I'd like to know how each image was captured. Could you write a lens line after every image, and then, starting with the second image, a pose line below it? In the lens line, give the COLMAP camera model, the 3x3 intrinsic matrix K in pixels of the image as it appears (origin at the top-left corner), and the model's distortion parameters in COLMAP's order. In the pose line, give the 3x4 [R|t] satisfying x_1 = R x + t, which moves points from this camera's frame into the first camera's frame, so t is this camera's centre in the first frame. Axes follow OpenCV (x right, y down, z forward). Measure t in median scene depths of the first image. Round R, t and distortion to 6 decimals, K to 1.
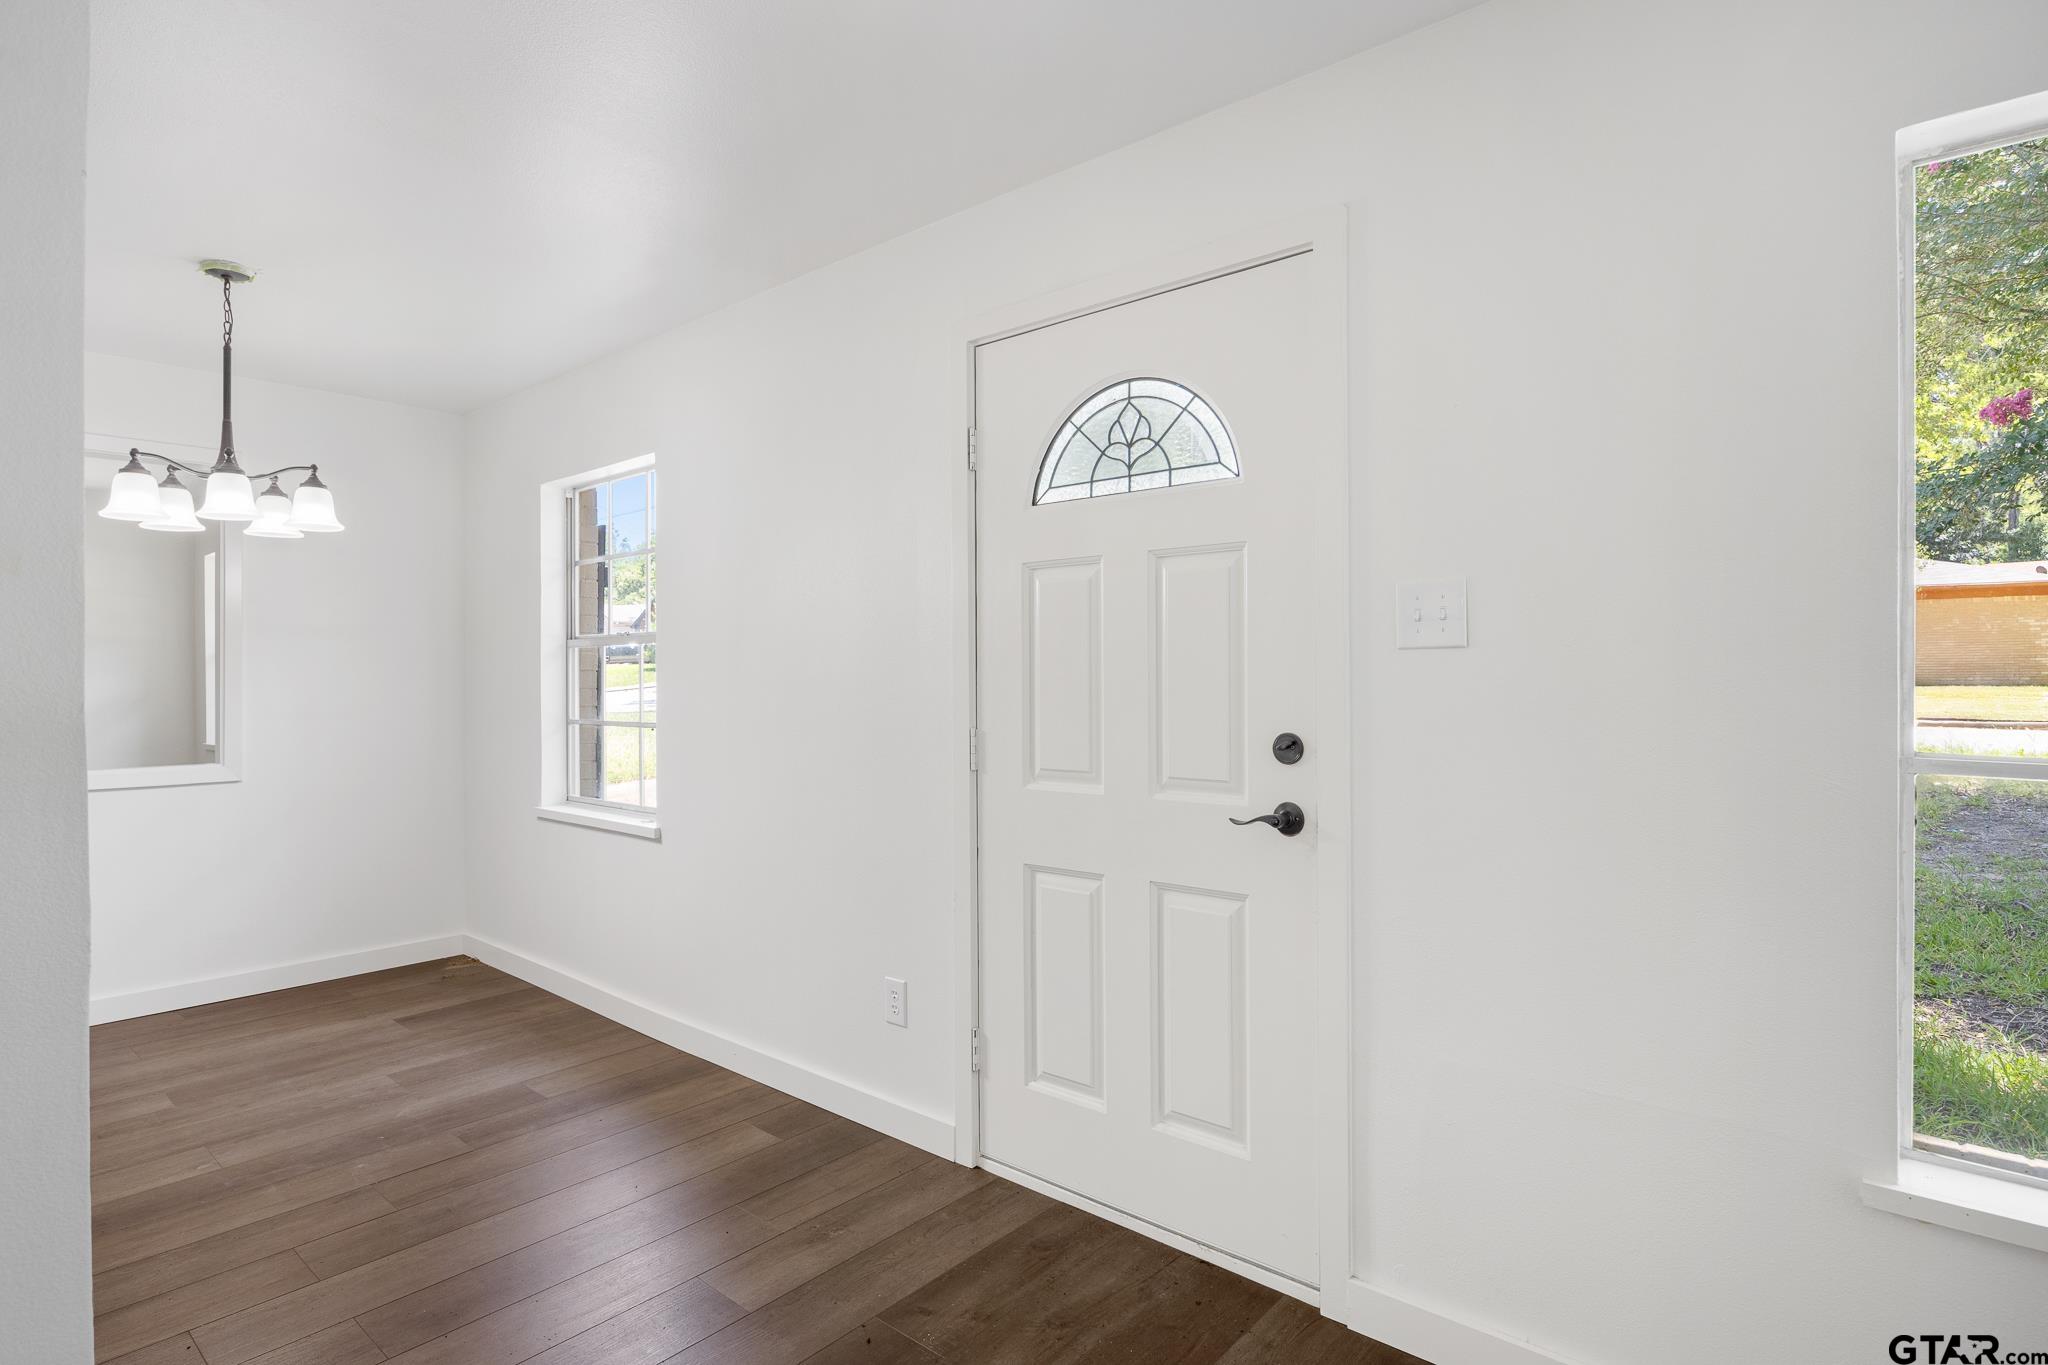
lens RADIAL K [[1049.3, 0, 1024.2], [0, 1049.3, 675.9], [0, 0, 1]] dist [0.000009, 0.000686]
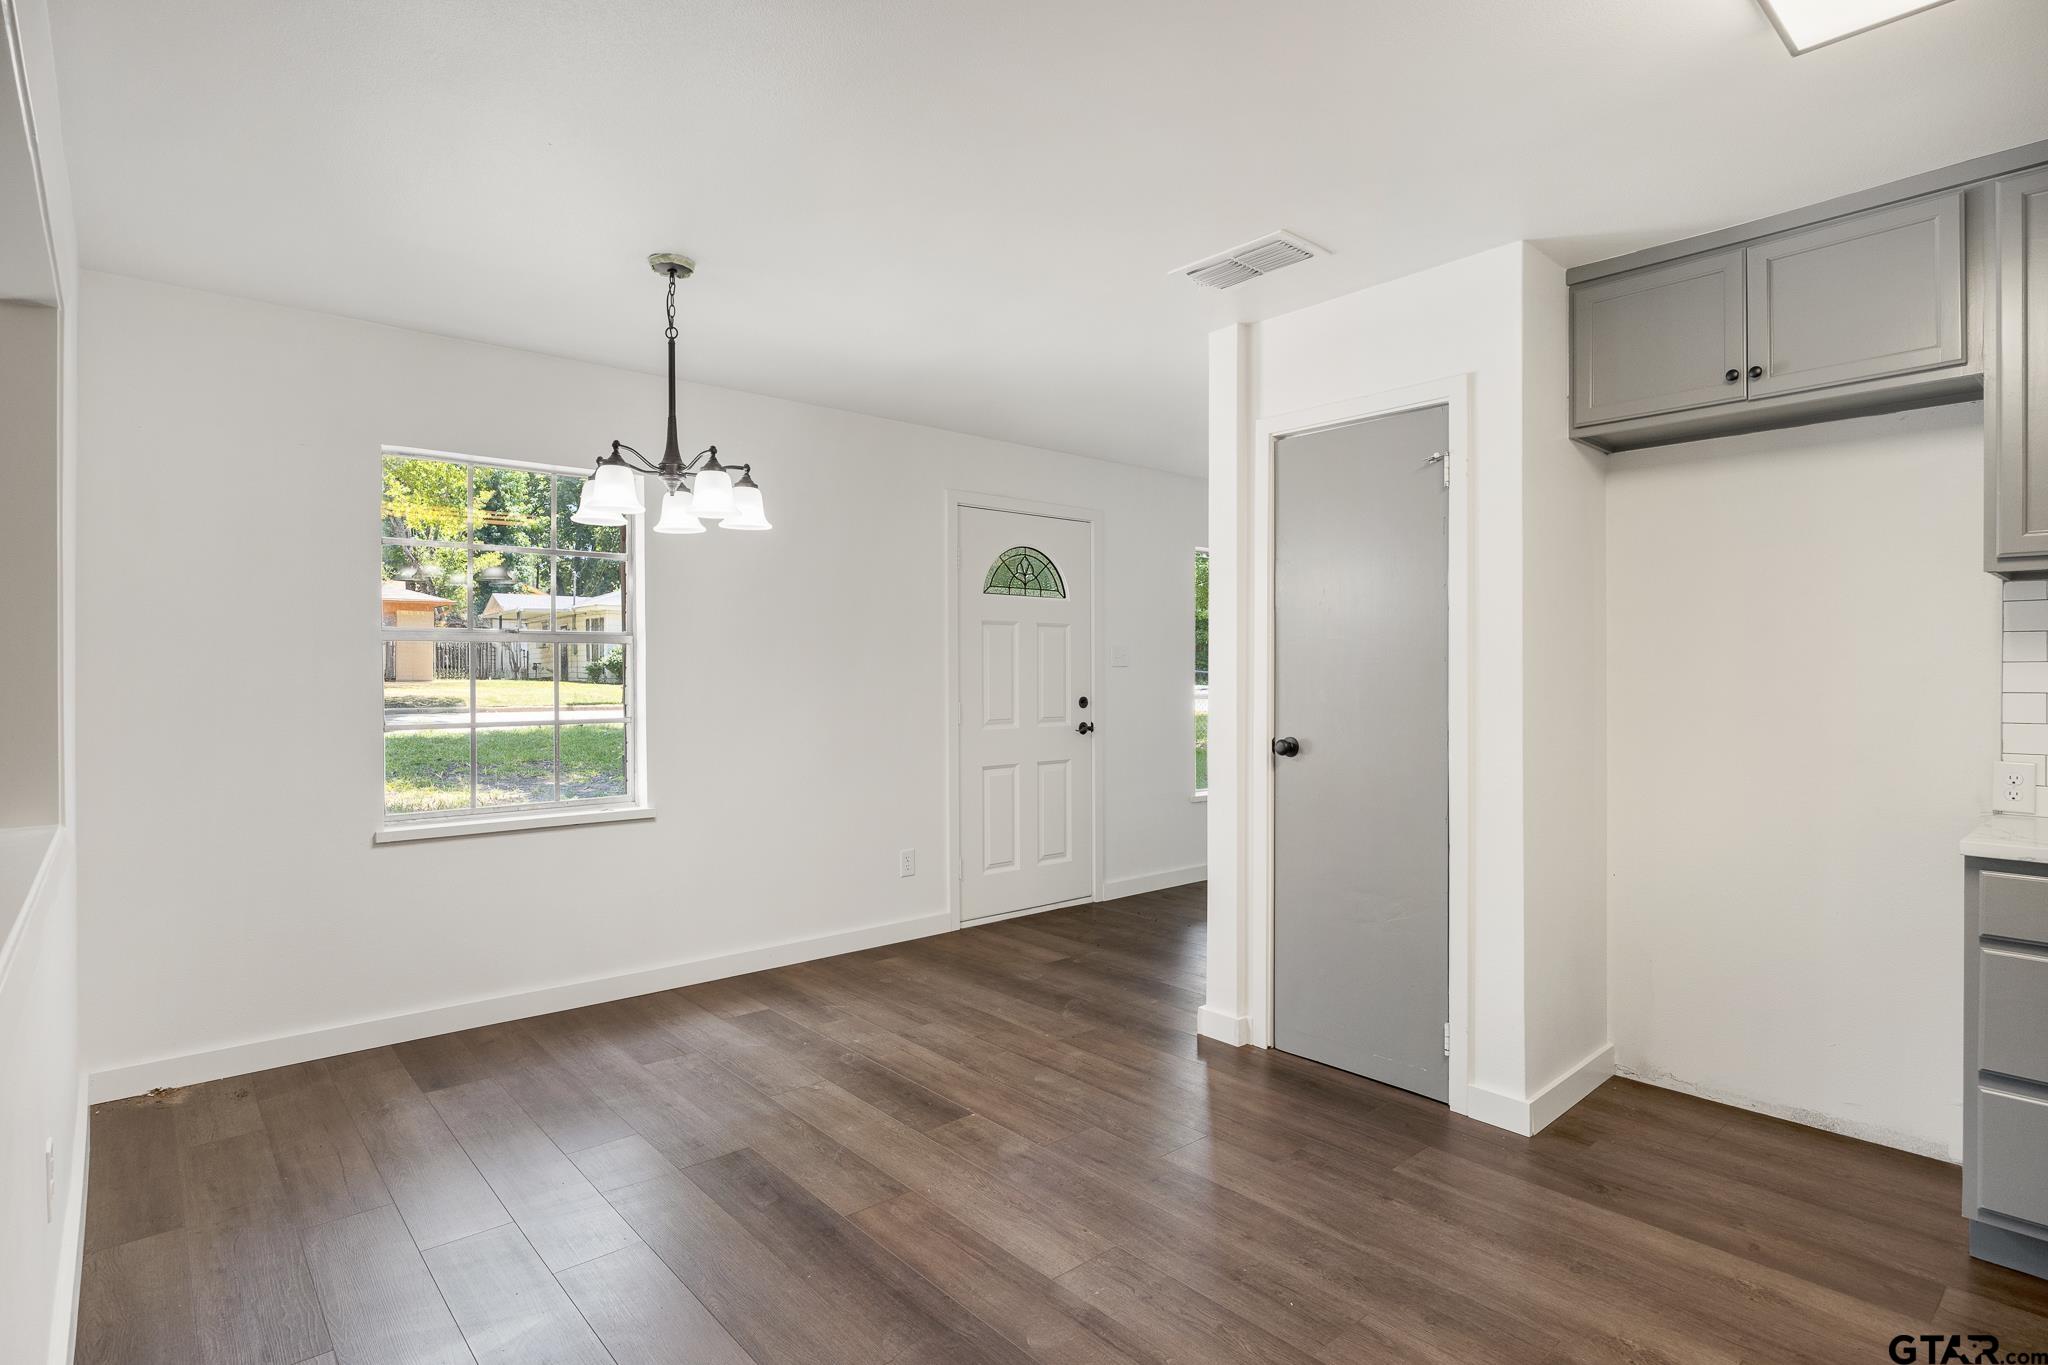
lens RADIAL K [[1049.3, 0, 1024.2], [0, 1049.3, 675.9], [0, 0, 1]] dist [0.000009, 0.000686]
pose [[0.136811, 0.003497, 0.990591, -1.803092], [0.000517, 0.999993, -0.003601, 0.007642], [-0.990597, 0.001005, 0.136809, 0.567902]]
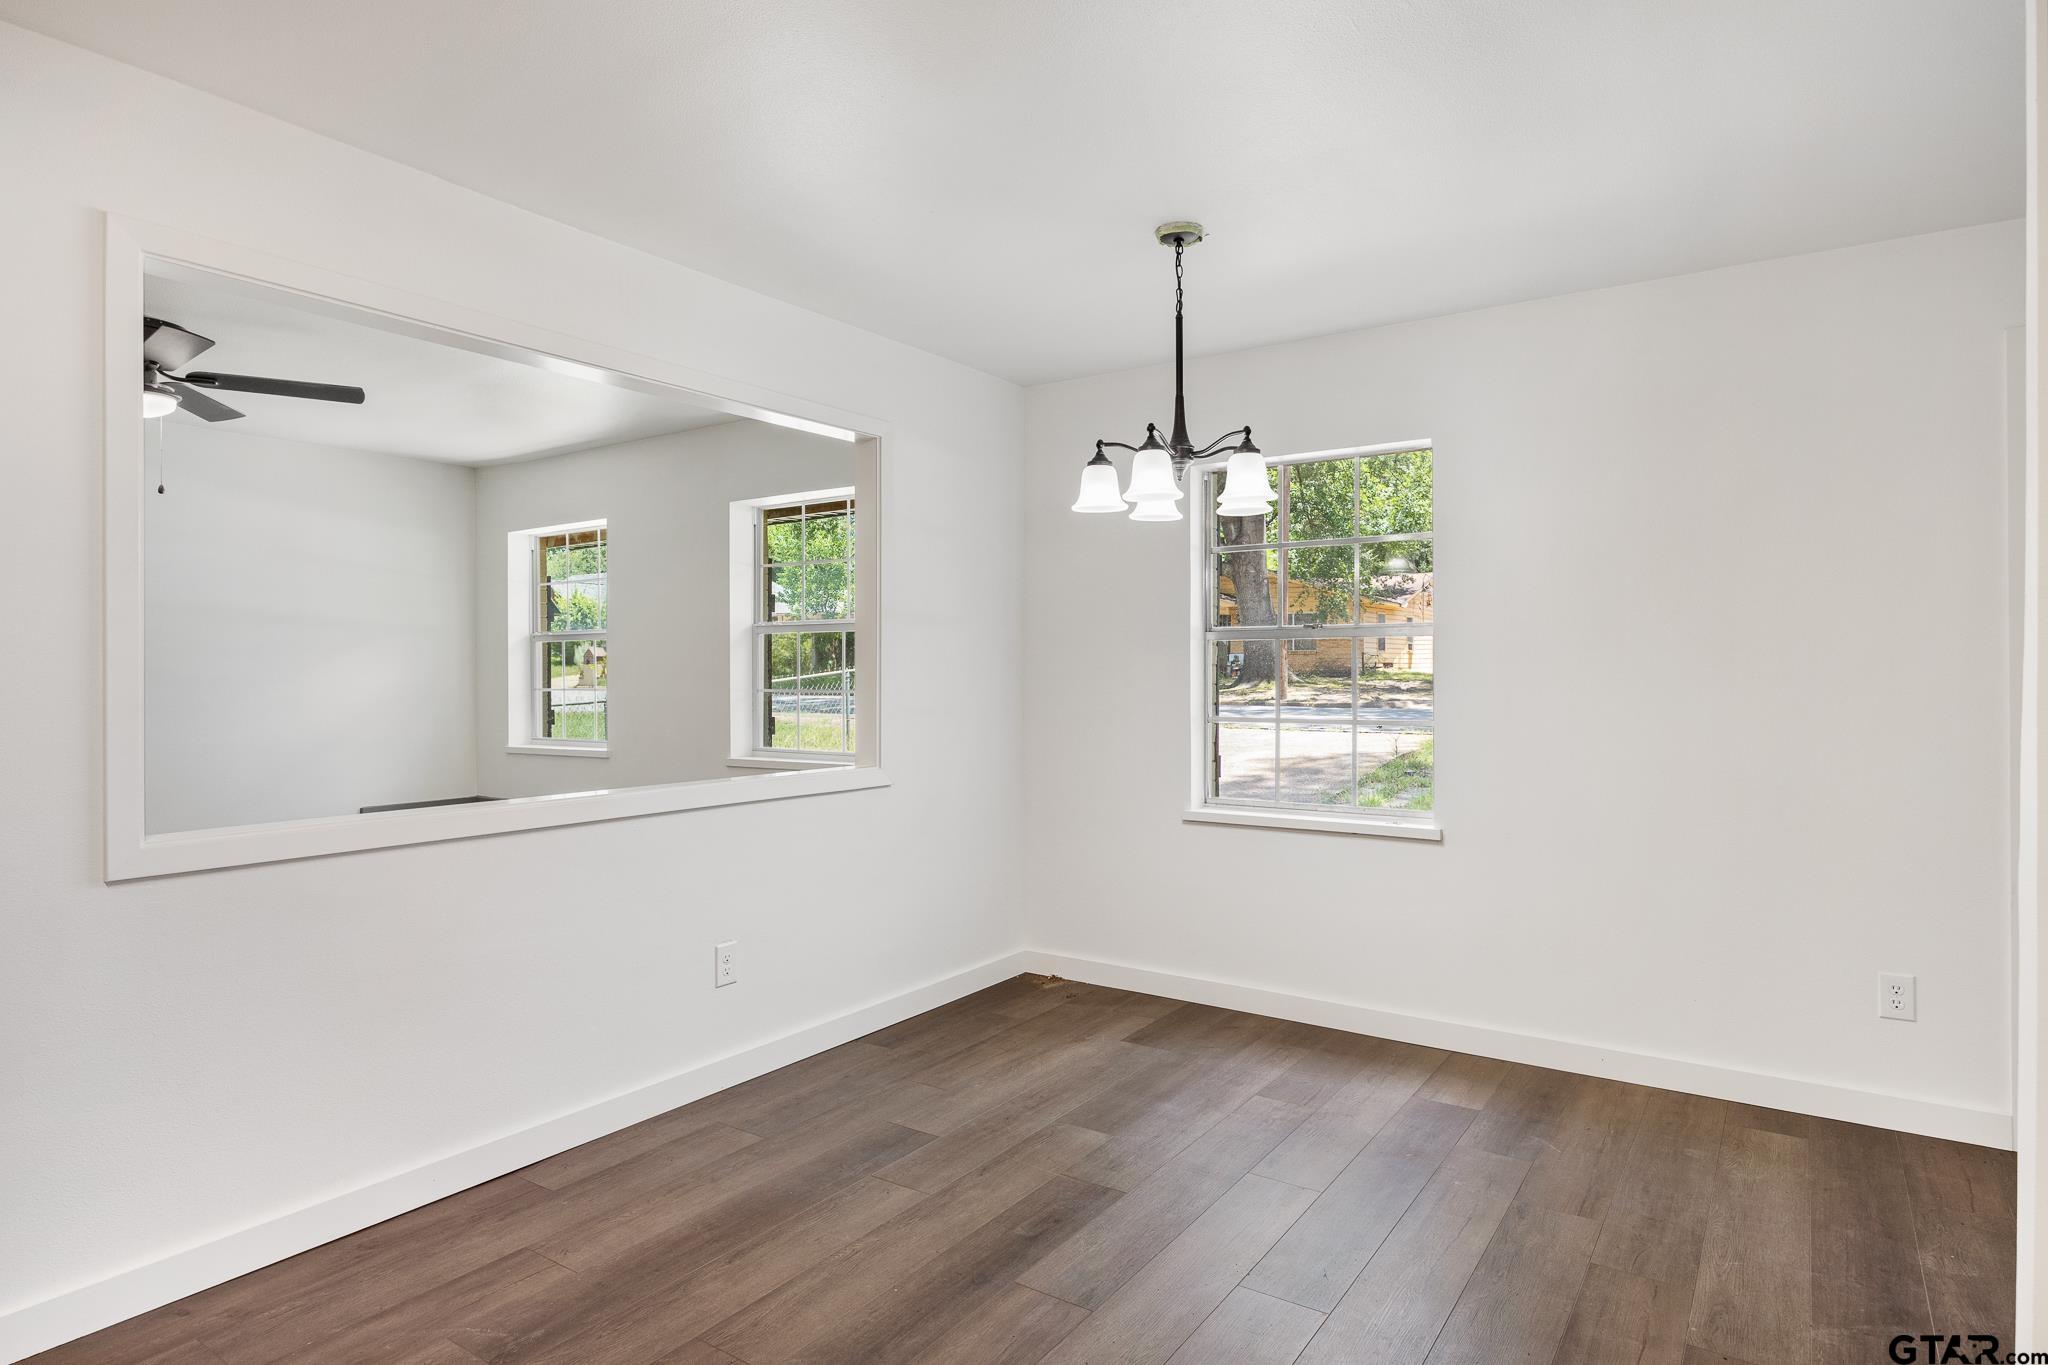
lens RADIAL K [[1143.8, 0, 1034.8], [0, 1143.8, 667.7], [0, 0, 1]] dist [0.004124, 0.000322]
pose [[0.992294, 0.005585, 0.123782, -1.074597], [-0.005515, 0.999984, -0.000910, 0.000159], [-0.123785, 0.000220, 0.992309, 0.010517]]
